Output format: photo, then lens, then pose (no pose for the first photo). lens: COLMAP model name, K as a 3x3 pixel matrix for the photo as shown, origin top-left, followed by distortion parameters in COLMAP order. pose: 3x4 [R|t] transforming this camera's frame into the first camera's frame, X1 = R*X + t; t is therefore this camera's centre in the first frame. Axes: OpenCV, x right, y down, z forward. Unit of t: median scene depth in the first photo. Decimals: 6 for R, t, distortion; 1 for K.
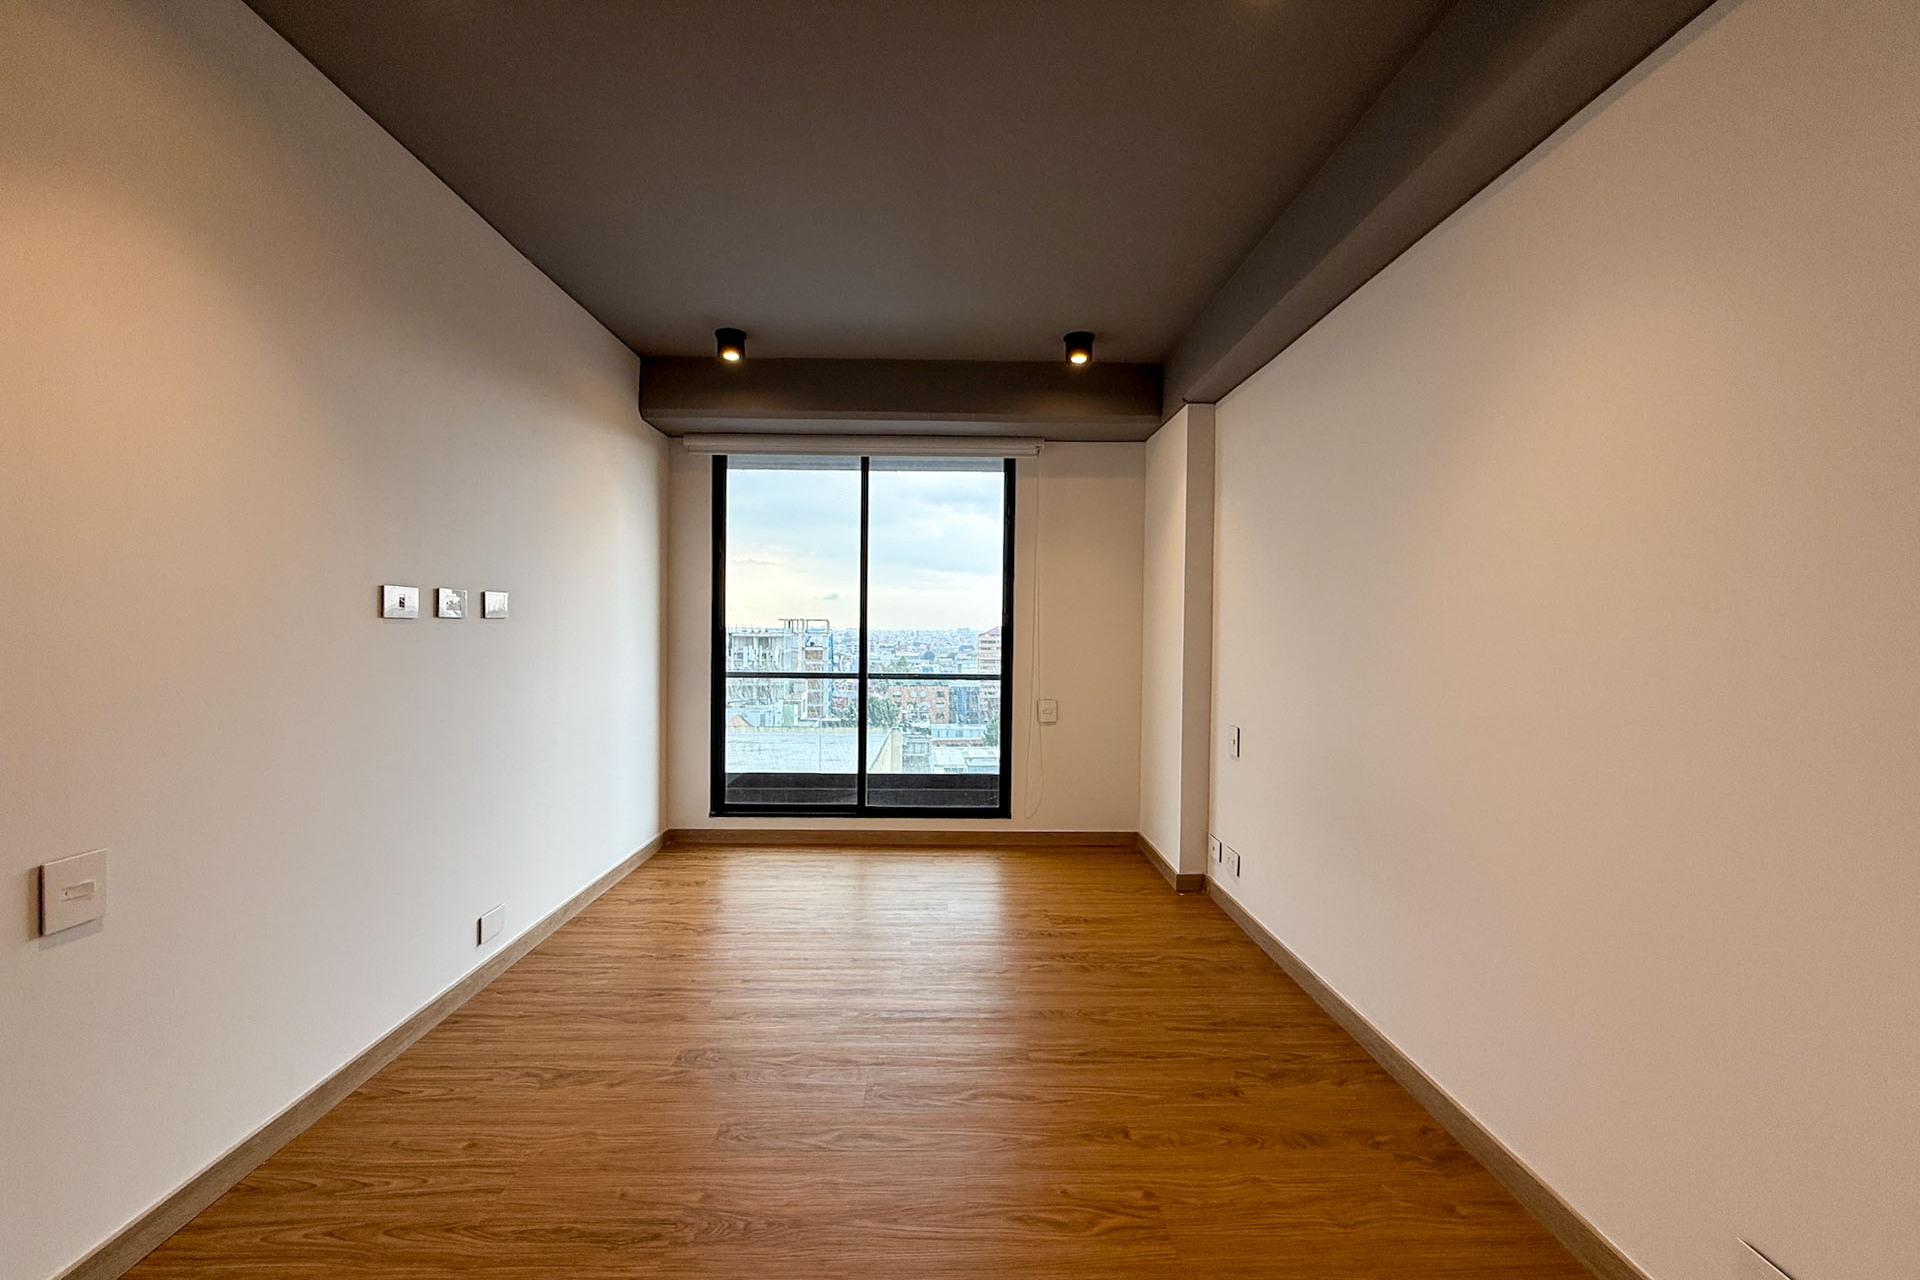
lens RADIAL K [[769.2, 0, 952.9], [0, 769.2, 641.8], [0, 0, 1]] dist [0.001418, -0.000085]
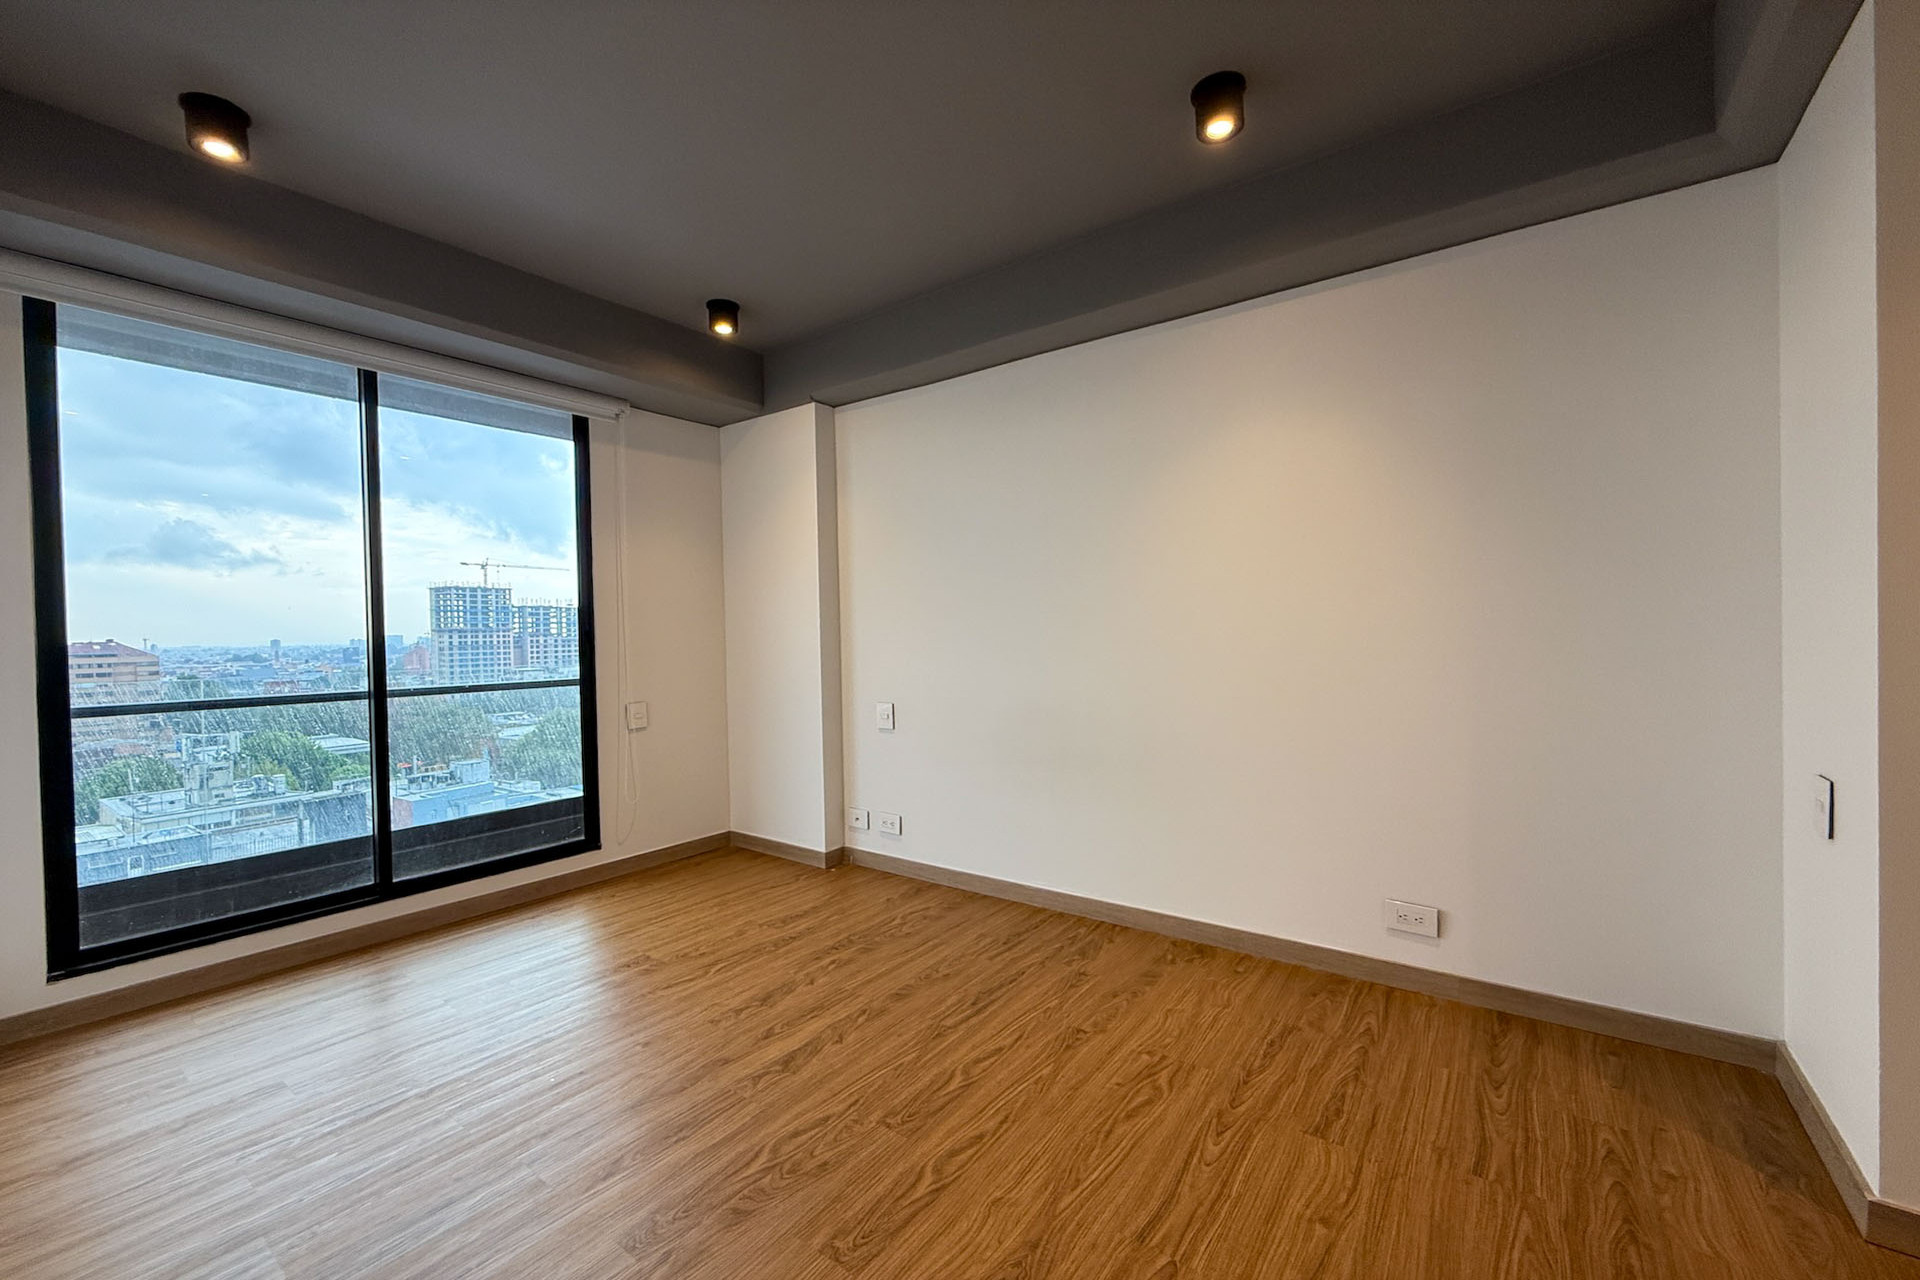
lens RADIAL K [[764.2, 0, 959.0], [0, 764.2, 655.1], [0, 0, 1]] dist [0.000167, -0.000020]
pose [[0.609586, -0.043332, 0.791535, -0.392581], [0.033818, 0.999017, 0.028645, 0.009062], [-0.791998, 0.009306, 0.610452, 0.208274]]
